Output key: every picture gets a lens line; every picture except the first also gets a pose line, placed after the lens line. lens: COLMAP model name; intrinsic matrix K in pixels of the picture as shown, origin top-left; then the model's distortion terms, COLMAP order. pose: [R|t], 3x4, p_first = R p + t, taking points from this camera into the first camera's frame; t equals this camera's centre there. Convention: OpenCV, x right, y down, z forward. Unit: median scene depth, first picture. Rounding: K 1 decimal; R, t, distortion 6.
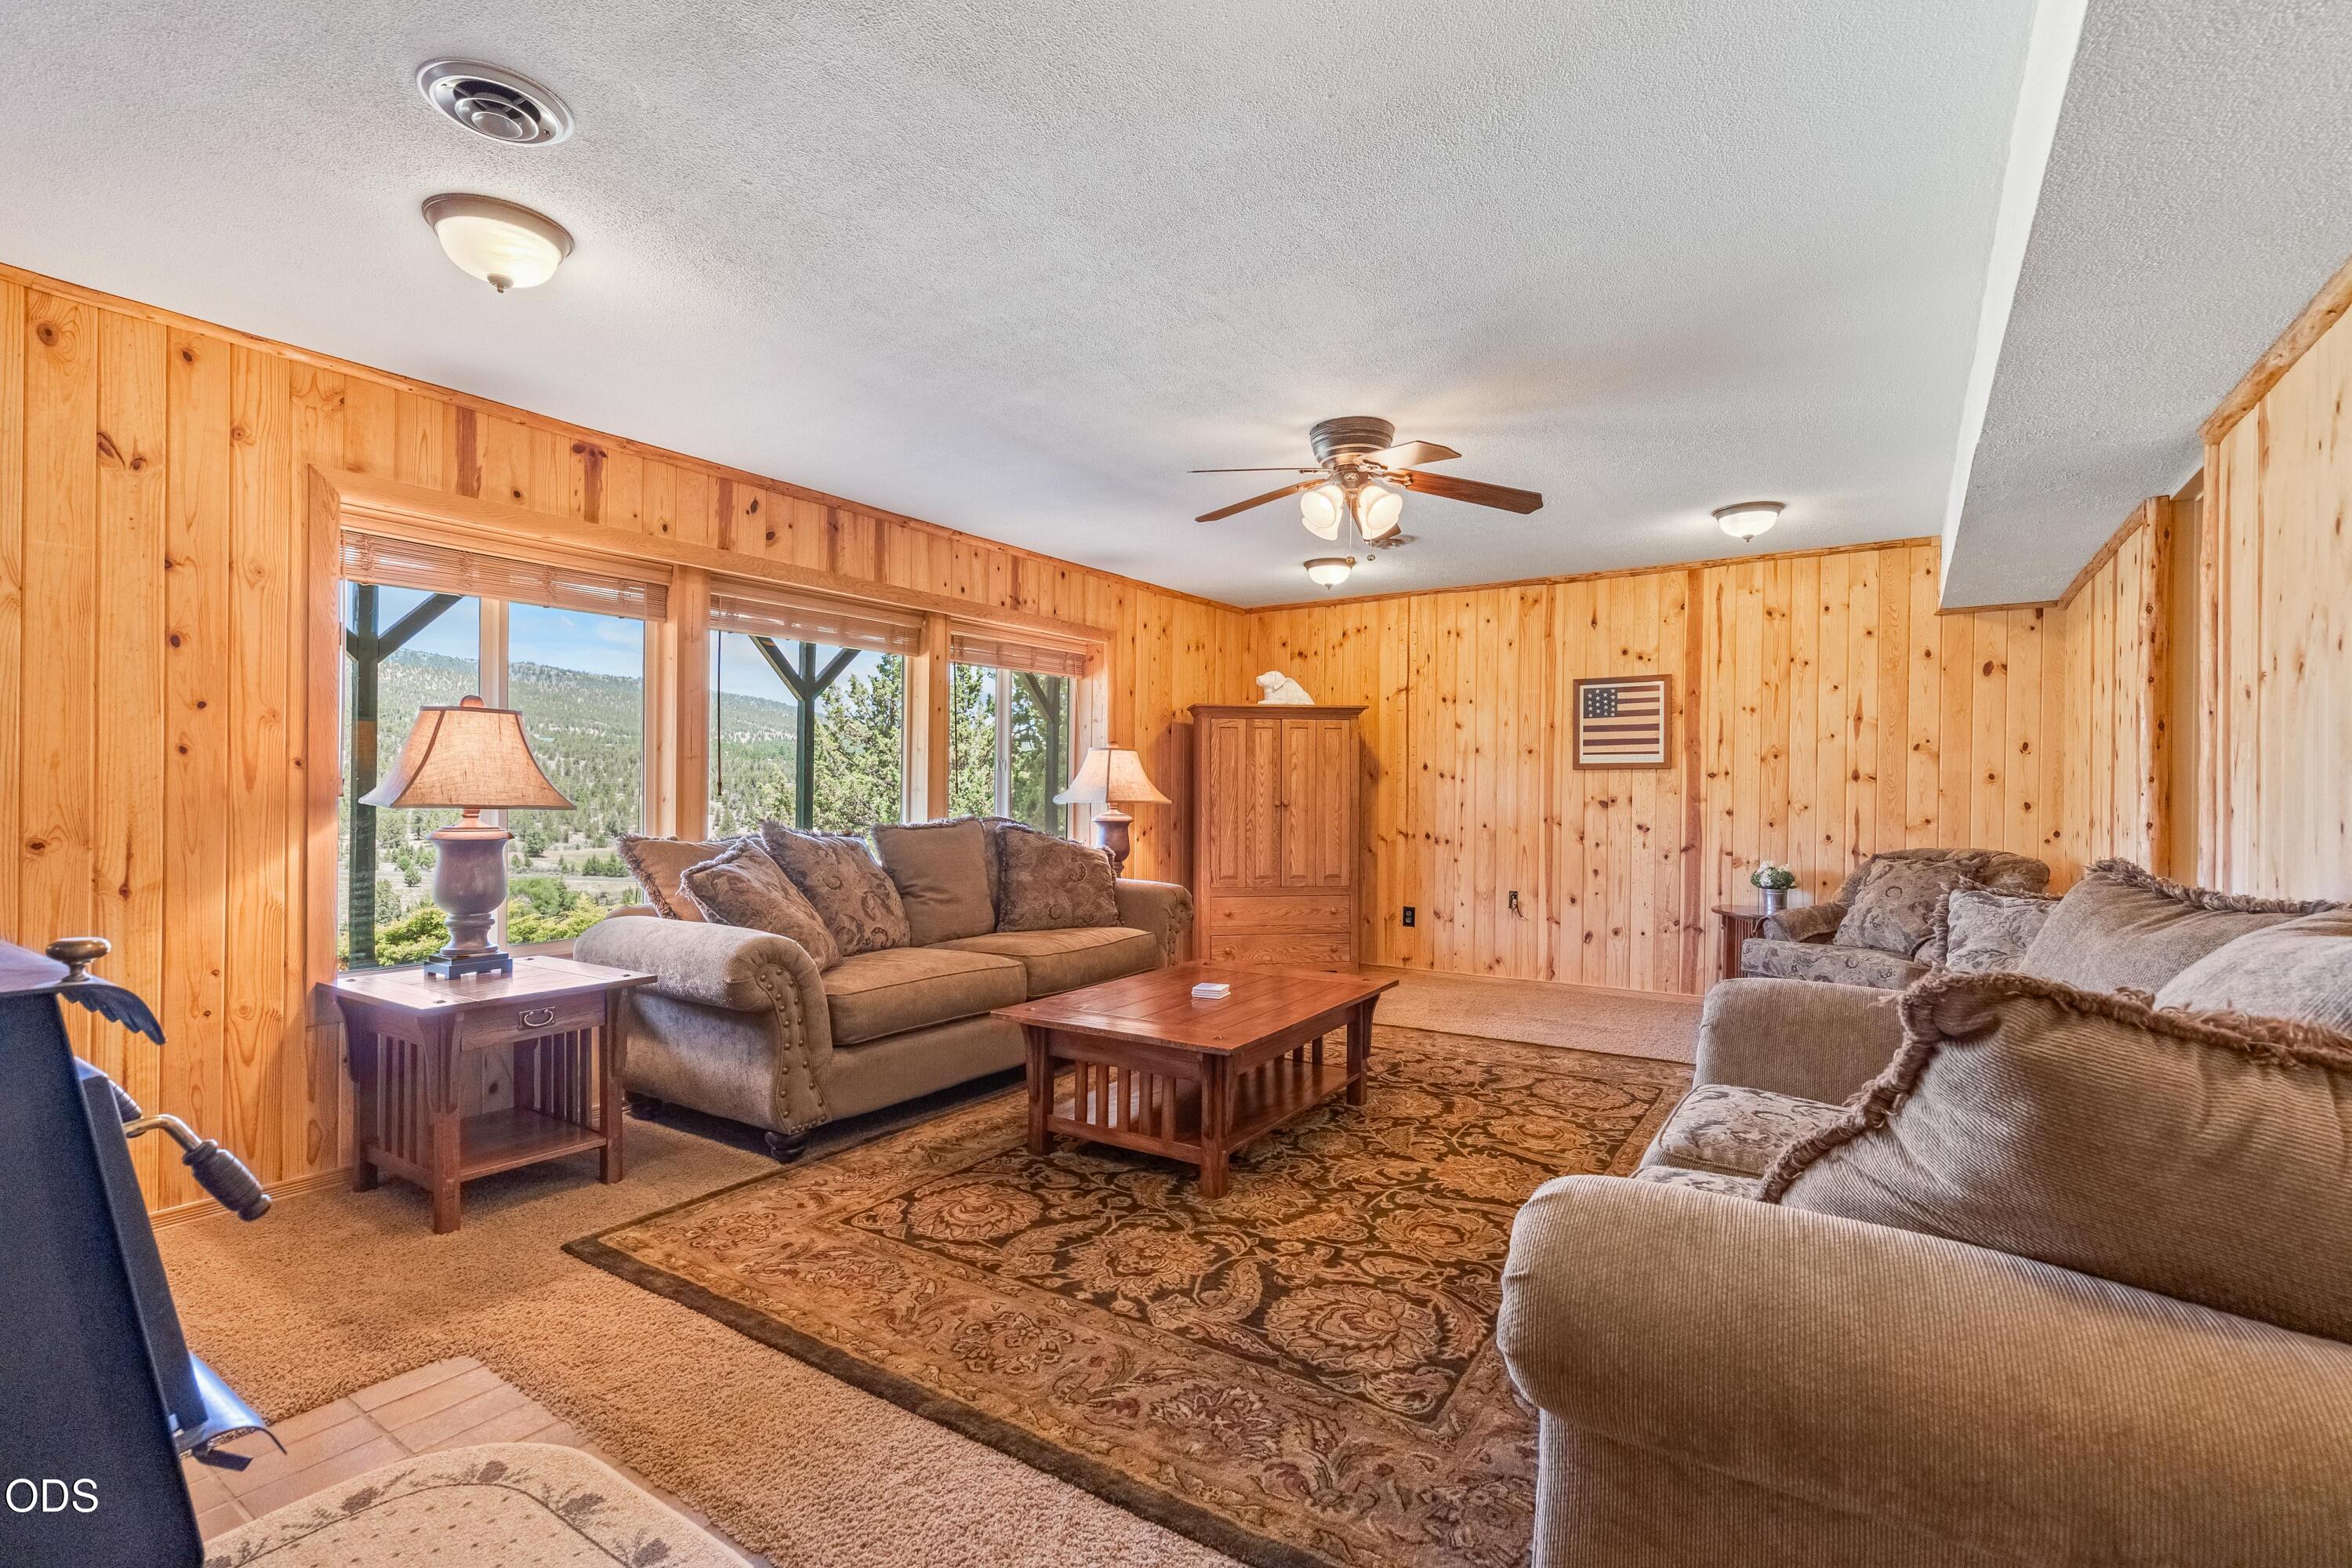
lens RADIAL K [[1068.1, 0, 1183.7], [0, 1068.1, 788.7], [0, 0, 1]] dist [0.001286, 0.000299]
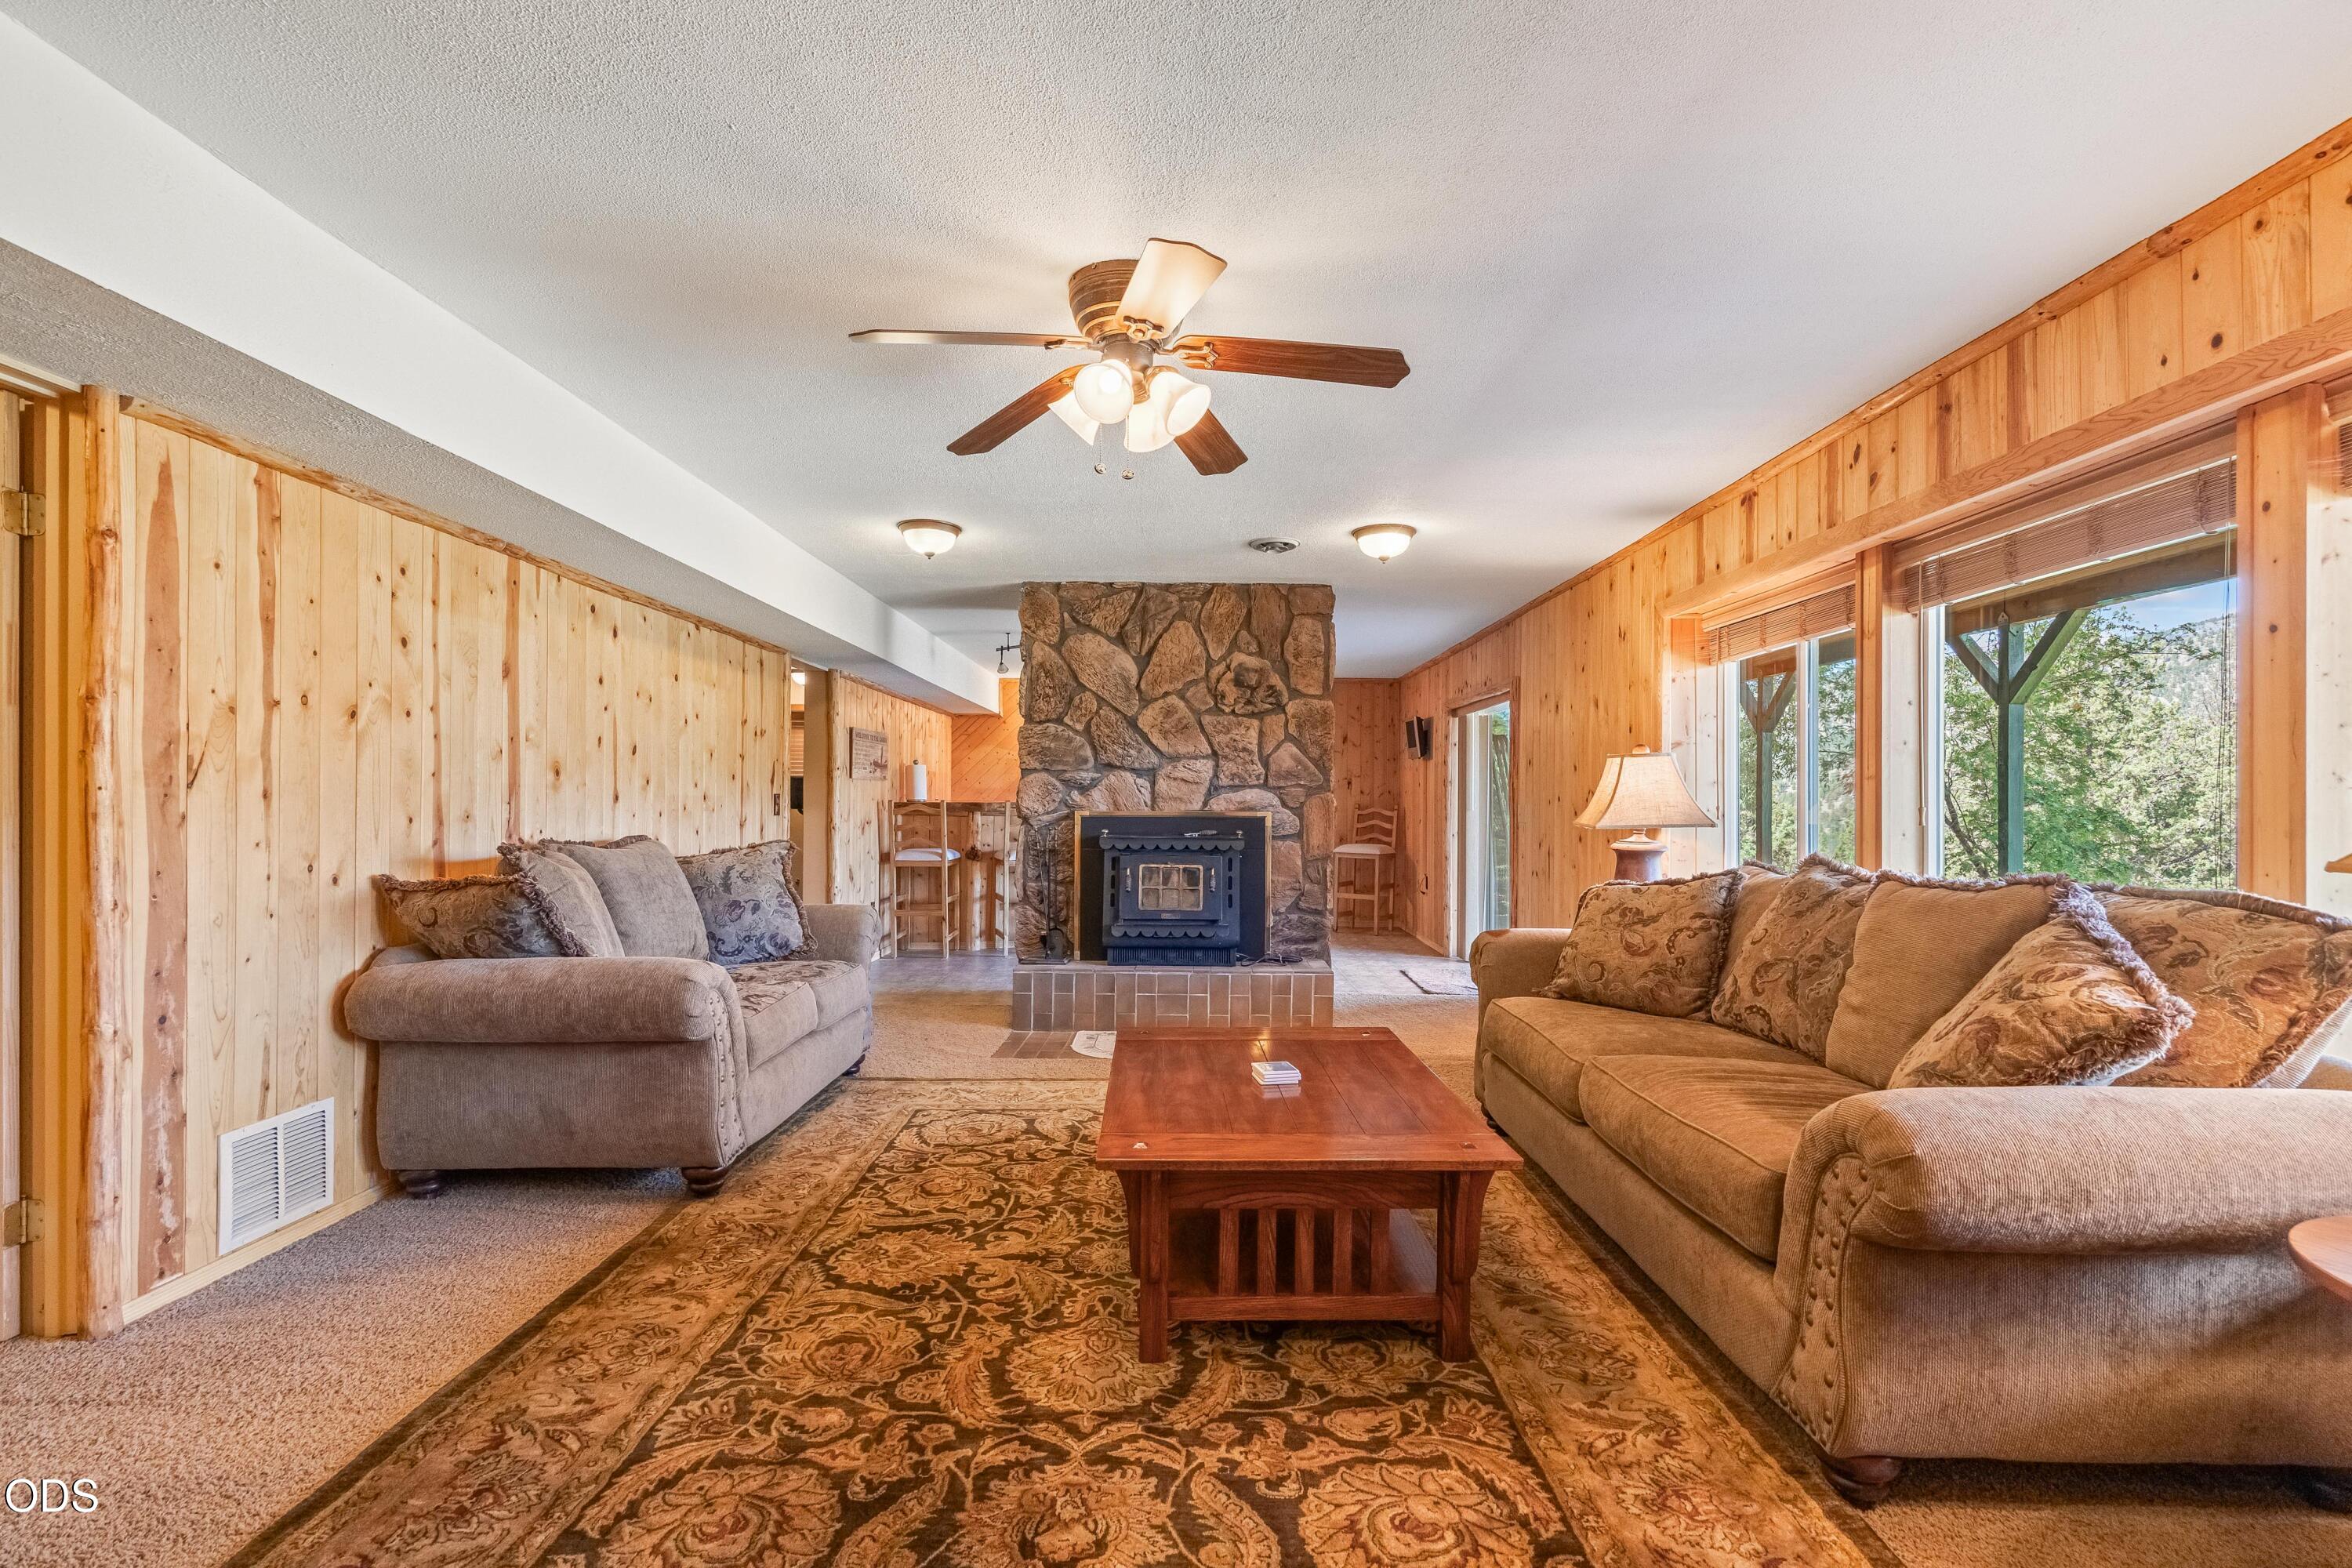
lens RADIAL K [[1068.1, 0, 1184.2], [0, 1068.1, 796.4], [0, 0, 1]] dist [0.001286, 0.000299]
pose [[-0.833645, -0.014155, -0.552119, 0.570879], [-0.011365, 0.999900, -0.008474, -0.002683], [0.552183, -0.000789, -0.833723, 1.809250]]
